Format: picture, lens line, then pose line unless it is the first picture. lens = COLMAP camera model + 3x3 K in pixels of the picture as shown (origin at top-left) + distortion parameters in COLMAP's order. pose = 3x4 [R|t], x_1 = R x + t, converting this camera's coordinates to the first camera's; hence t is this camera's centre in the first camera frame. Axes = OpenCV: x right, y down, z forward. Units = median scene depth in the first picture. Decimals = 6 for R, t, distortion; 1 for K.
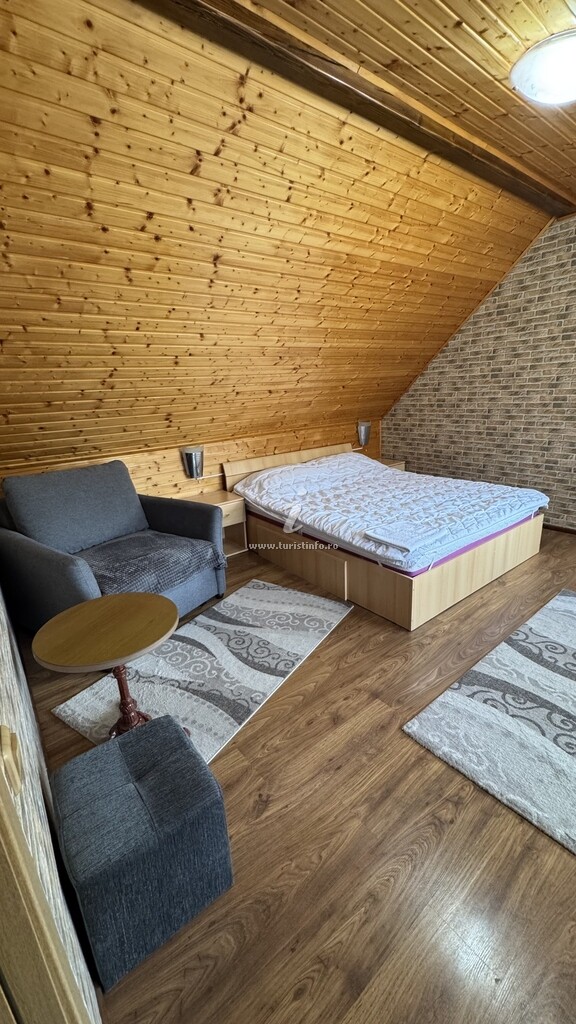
lens RADIAL K [[407.5, 0, 288.0], [0, 407.5, 512.0], [0, 0, 1]] dist [-0.001310, 0.000260]
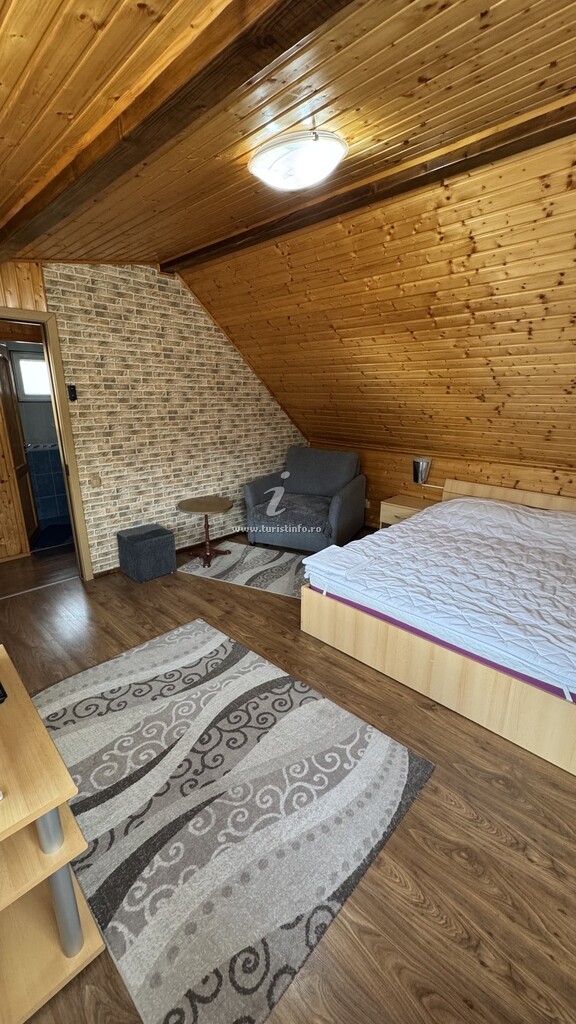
lens RADIAL K [[407.5, 0, 288.0], [0, 407.5, 512.0], [0, 0, 1]] dist [-0.001310, 0.000260]
pose [[0.144006, 0.327396, -0.933849, 1.510986], [-0.300158, 0.913678, 0.274038, -0.391278], [0.942957, 0.240840, 0.229846, 0.713003]]
